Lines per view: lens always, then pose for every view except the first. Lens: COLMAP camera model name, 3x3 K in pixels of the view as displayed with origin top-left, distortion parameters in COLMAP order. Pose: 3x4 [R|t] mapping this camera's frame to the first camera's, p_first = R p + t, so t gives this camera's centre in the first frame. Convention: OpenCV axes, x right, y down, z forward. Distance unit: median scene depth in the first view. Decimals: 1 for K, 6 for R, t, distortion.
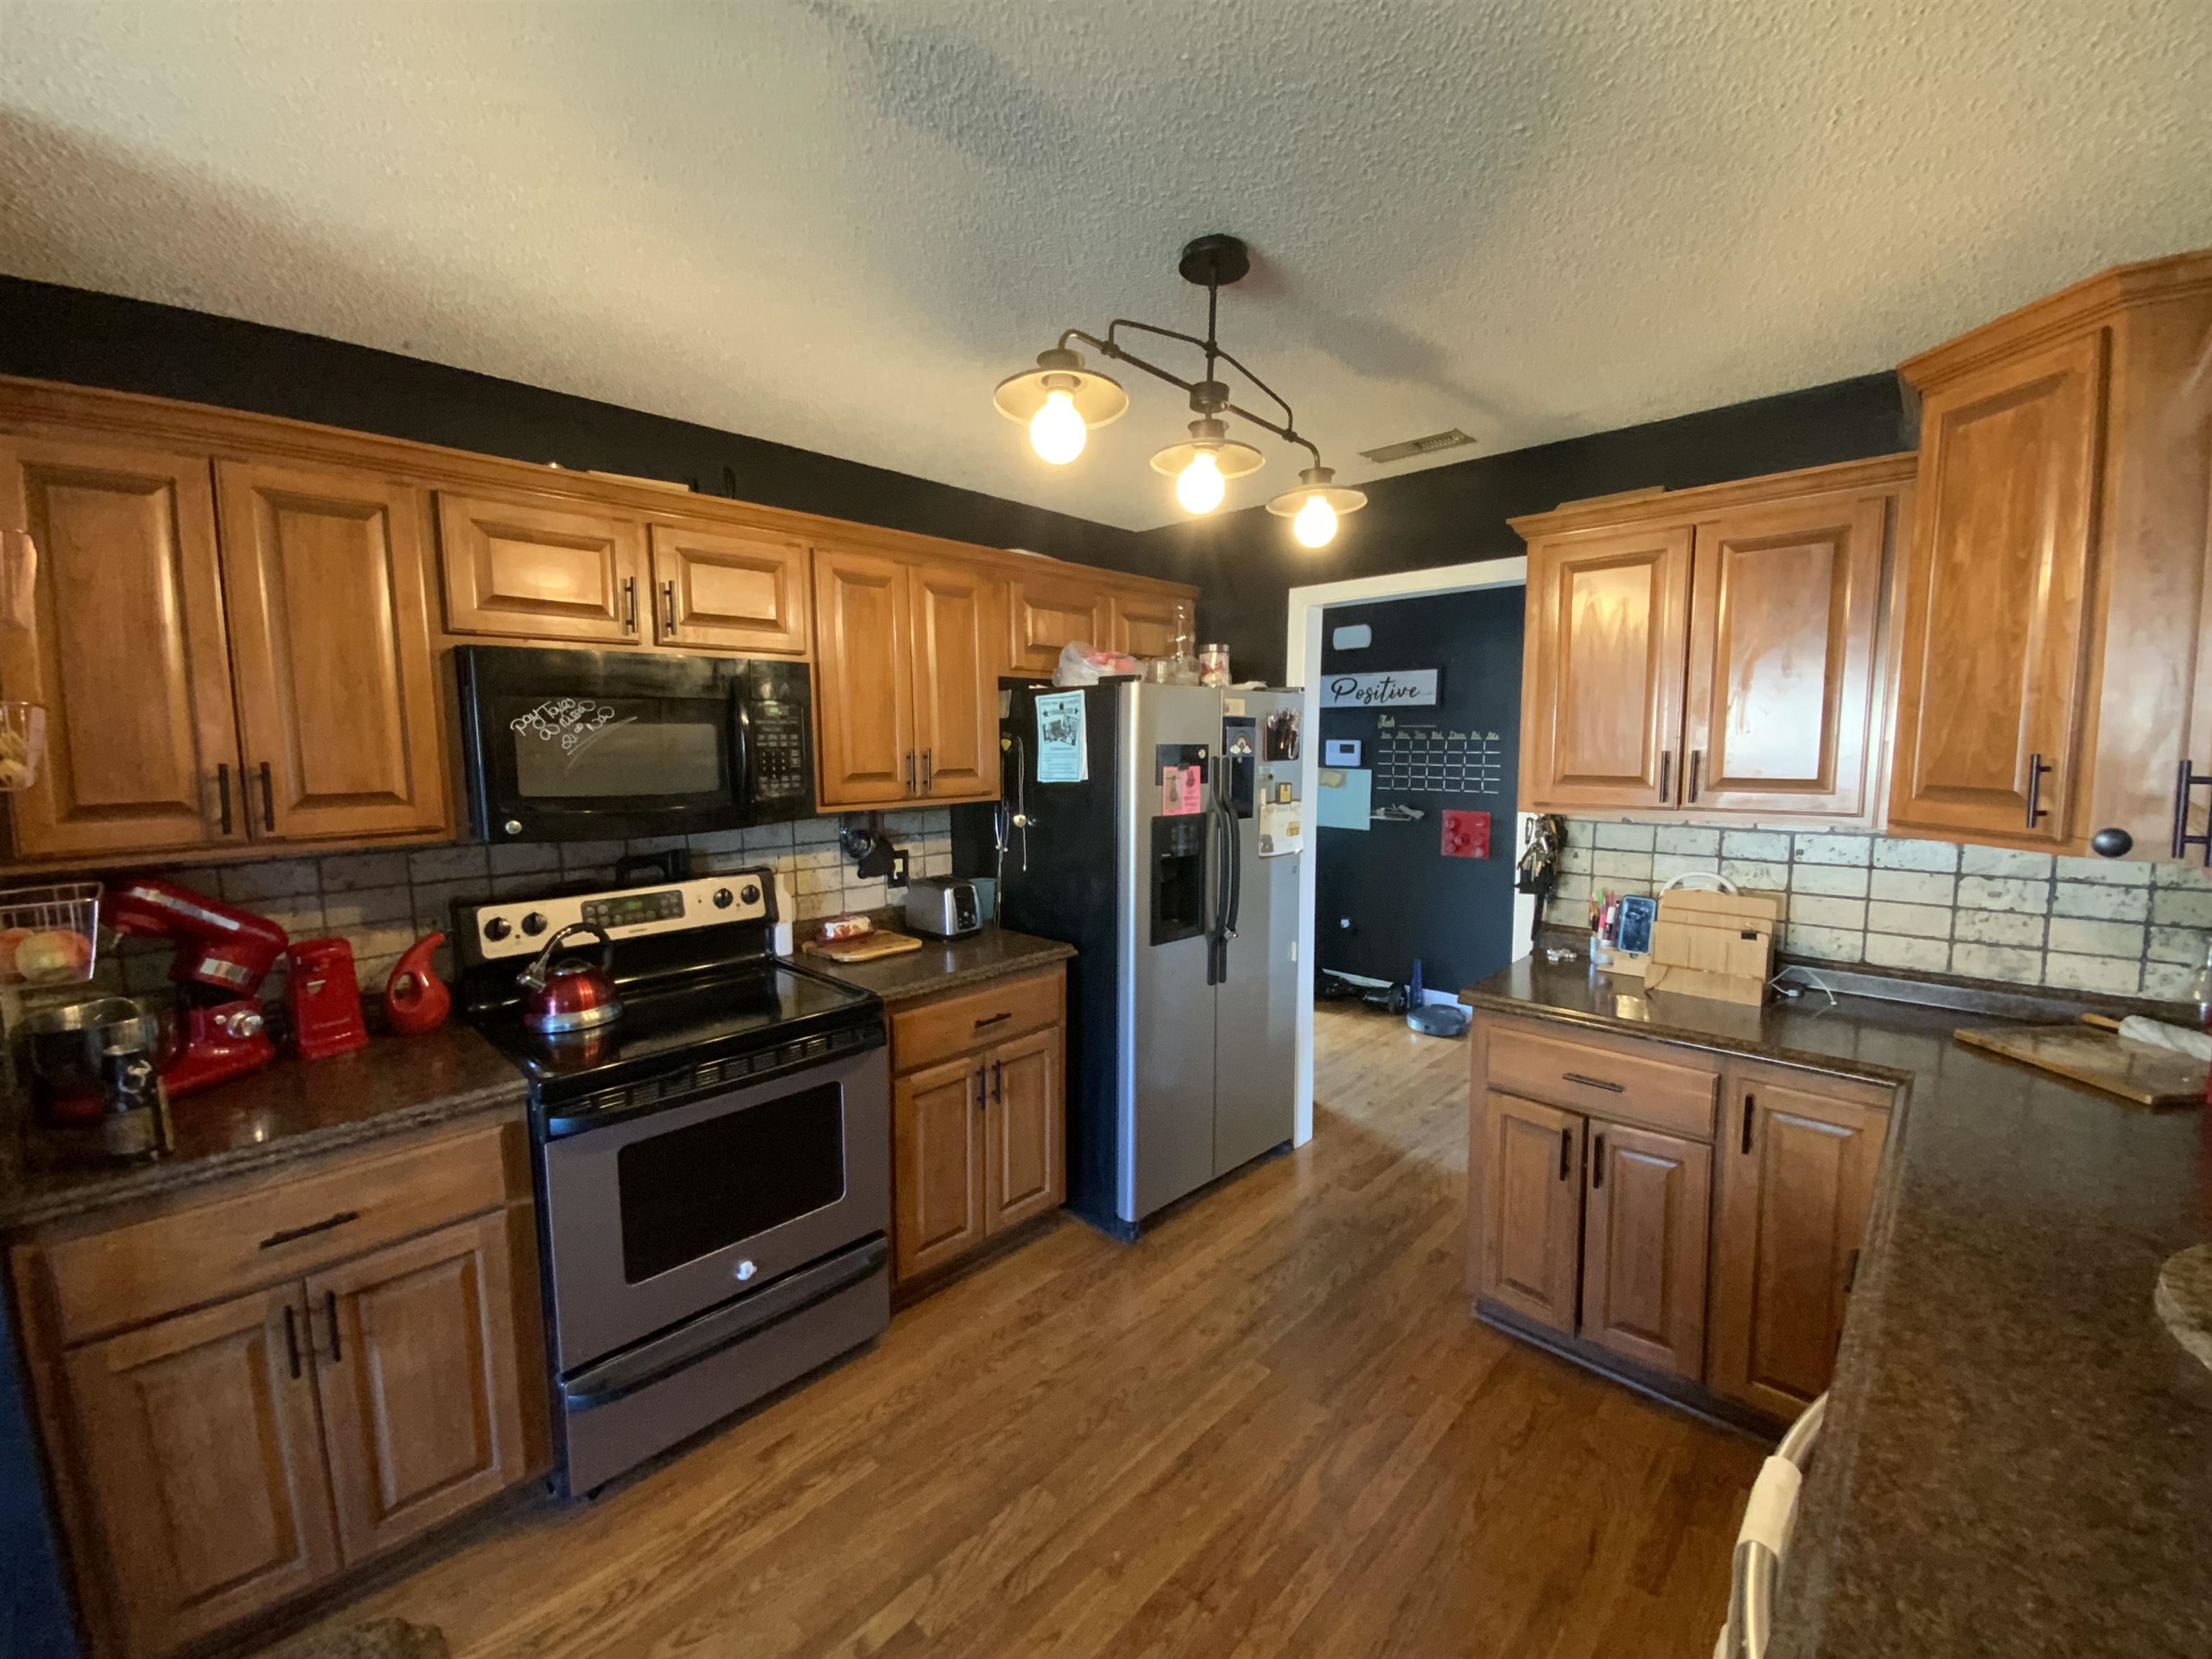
lens RADIAL K [[892.0, 0, 1103.4], [0, 892.0, 832.2], [0, 0, 1]] dist [0.027065, -0.021594]
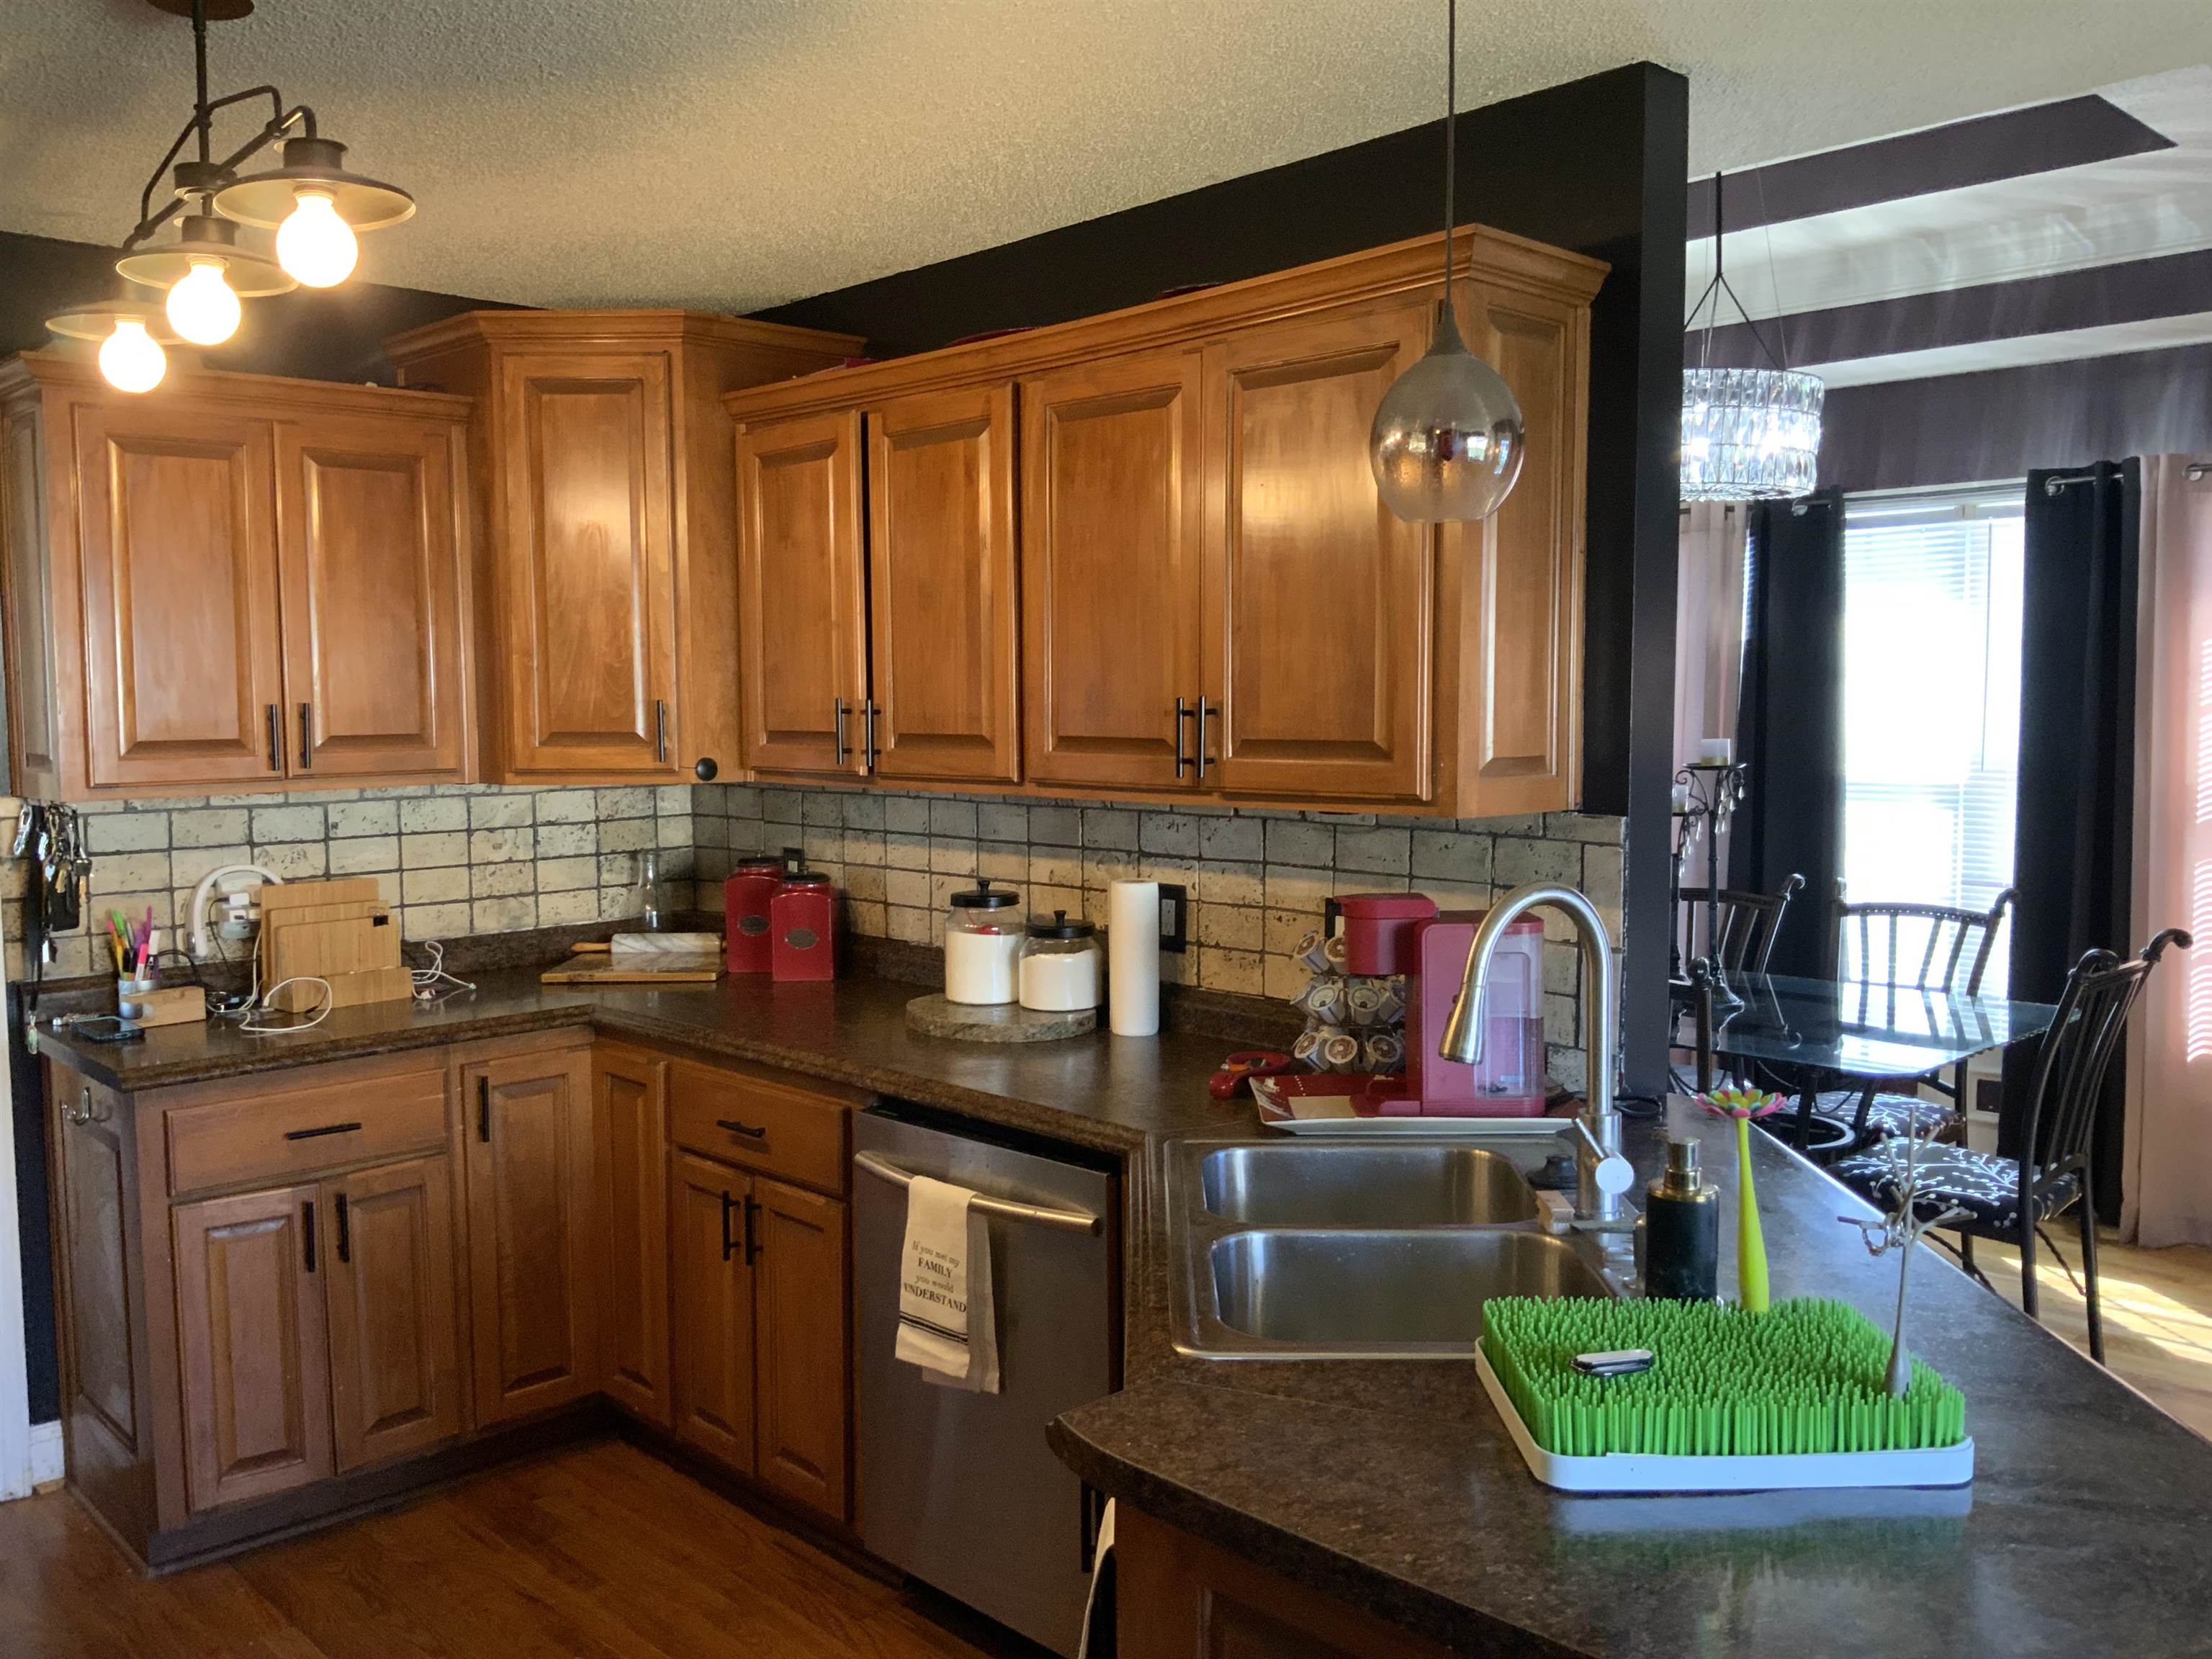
lens RADIAL K [[1815.0, 0, 1098.0], [0, 1815.0, 842.3], [0, 0, 1]] dist [0.105501, -0.202750]
pose [[0.037131, -0.077294, 0.996317, -0.988523], [0.110356, 0.991223, 0.072786, -0.009231], [-0.993198, 0.107246, 0.045335, 0.243940]]
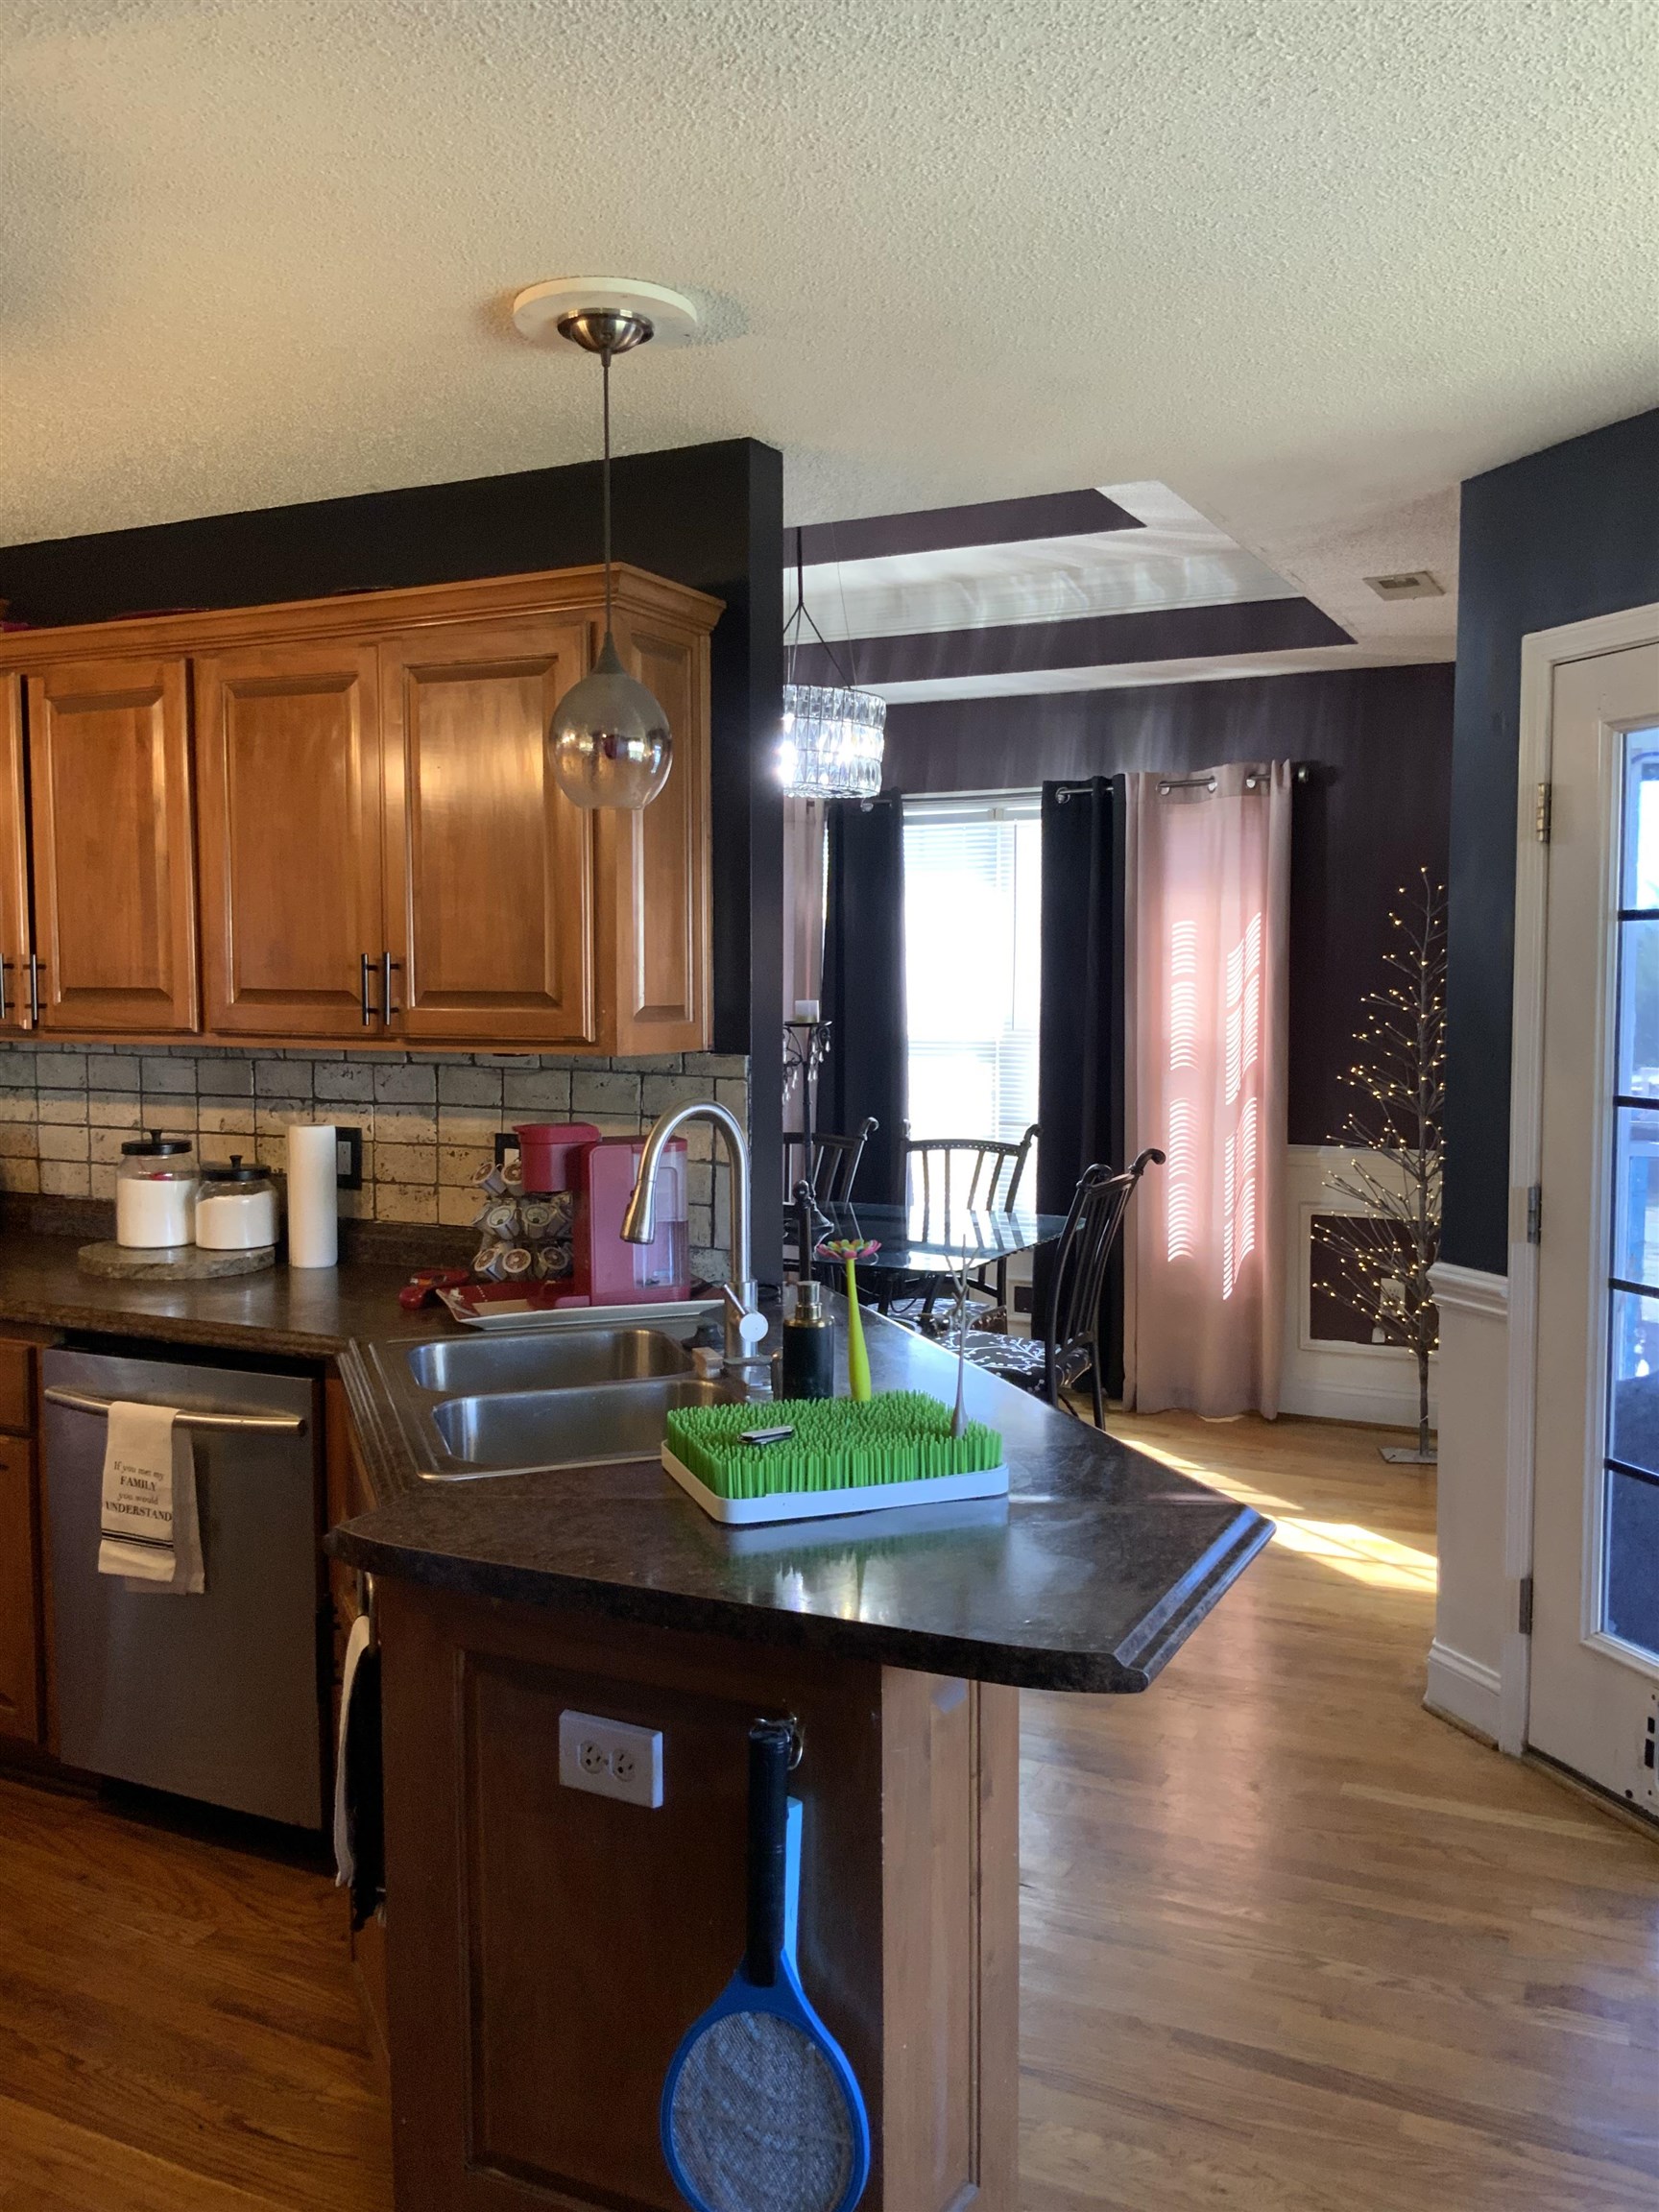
lens RADIAL K [[1815.0, 0, 831.5], [0, 1815.0, 1112.7], [0, 0, 1]] dist [0.105501, -0.202750]
pose [[-0.303753, -0.071252, 0.950083, -1.202127], [0.099831, 0.989330, 0.106113, -0.002209], [-0.947506, 0.127080, -0.293399, 0.328977]]
